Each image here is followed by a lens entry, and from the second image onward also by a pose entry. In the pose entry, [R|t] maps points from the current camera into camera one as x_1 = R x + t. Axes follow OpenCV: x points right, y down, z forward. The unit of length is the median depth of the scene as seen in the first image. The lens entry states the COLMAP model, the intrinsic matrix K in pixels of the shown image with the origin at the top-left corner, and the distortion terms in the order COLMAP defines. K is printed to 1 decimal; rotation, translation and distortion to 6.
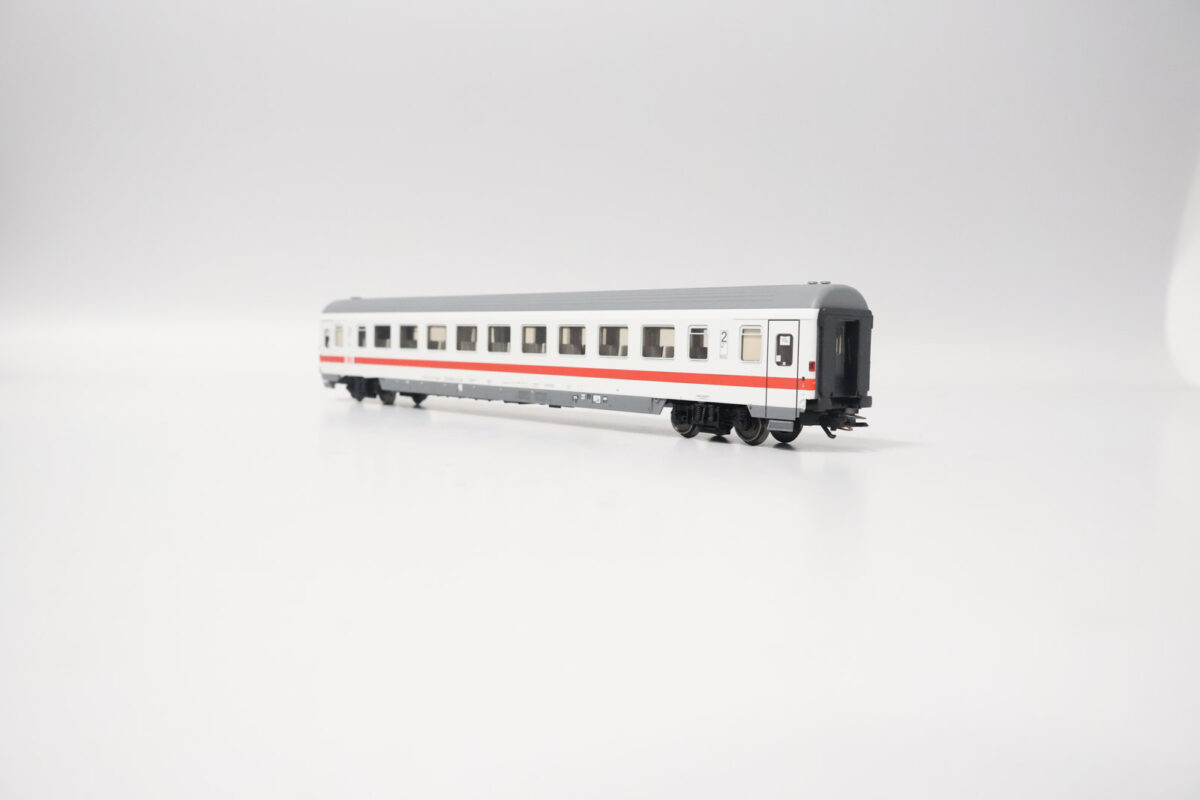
lens RADIAL K [[1027.3, 0, 486.5], [0, 1027.3, 399.0], [0, 0, 1]] dist [-0.009125, -0.006245]
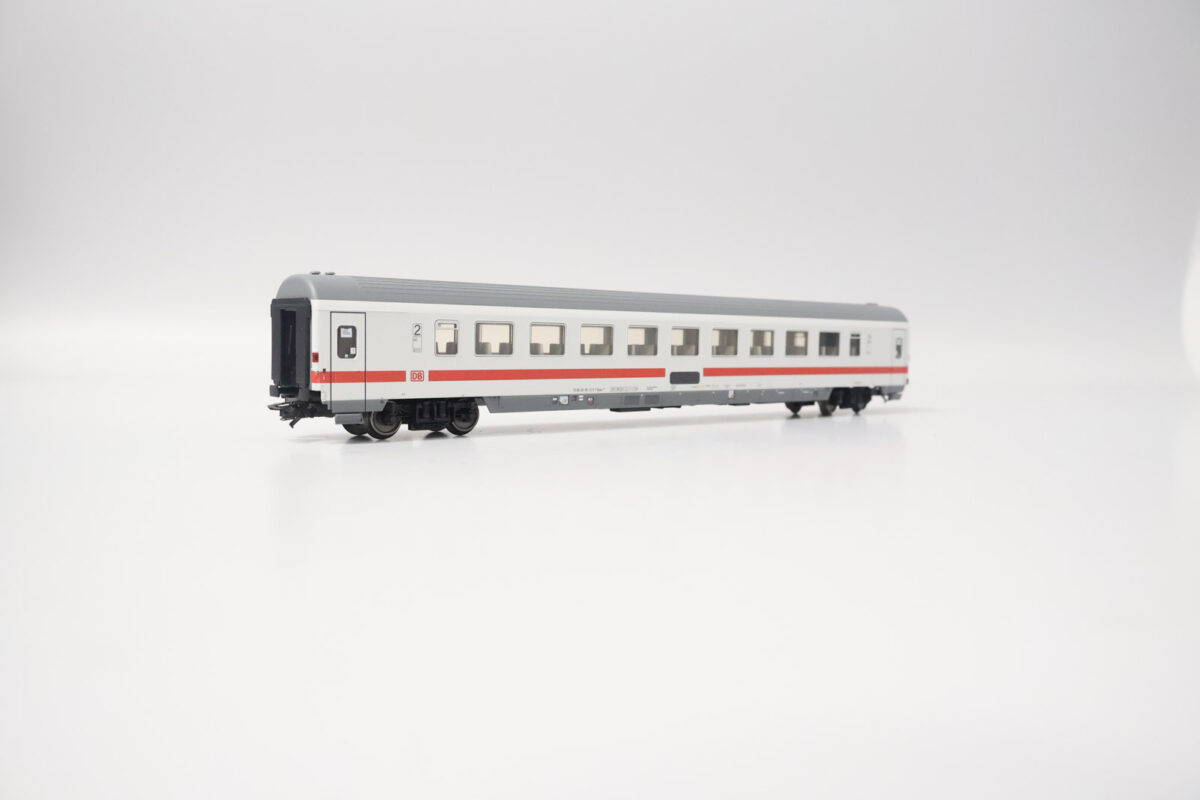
lens RADIAL K [[1027.3, 0, 486.5], [0, 1027.3, 399.0], [0, 0, 1]] dist [-0.009125, -0.006245]
pose [[0.065534, -0.077366, 0.994847, -1.000870], [0.045364, 0.996190, 0.074482, -0.089169], [-0.996819, 0.040249, 0.068794, 1.175753]]
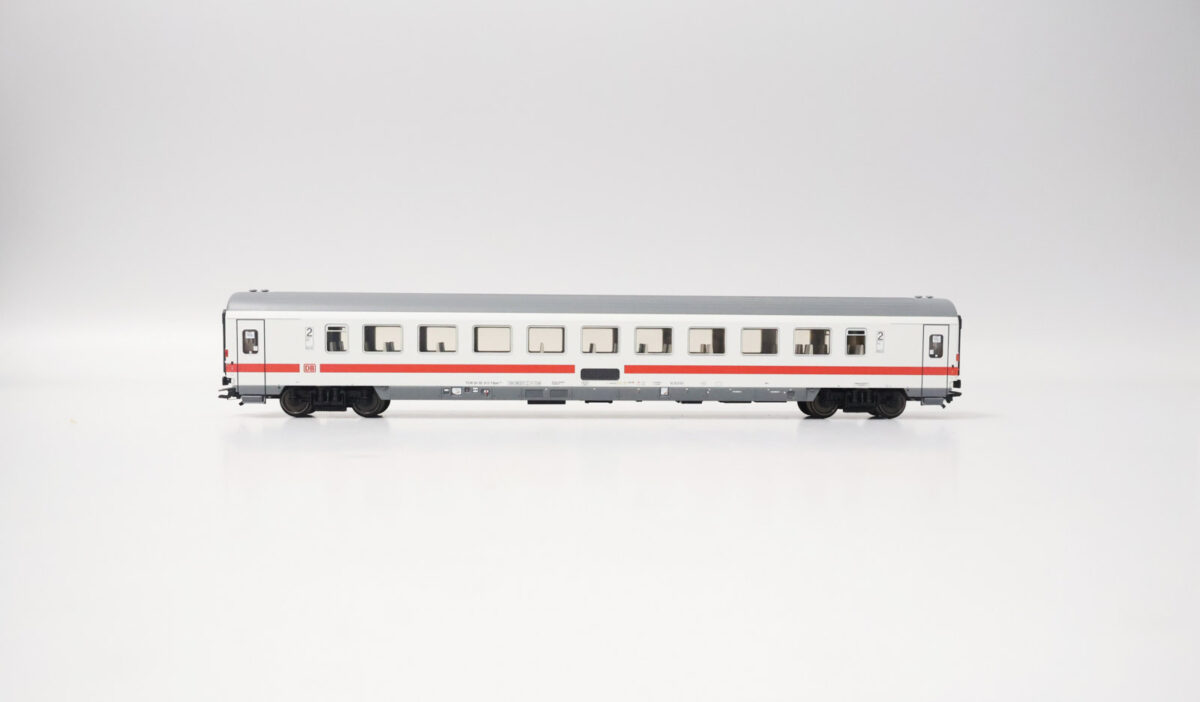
lens RADIAL K [[668.1, 0, 598.2], [0, 668.1, 371.6], [0, 0, 1]] dist [0.000233, 0.000025]
pose [[0.618130, -0.053005, 0.784287, -0.529959], [0.051814, 0.998302, 0.026632, -0.047503], [-0.784367, 0.024175, 0.619826, 0.623846]]
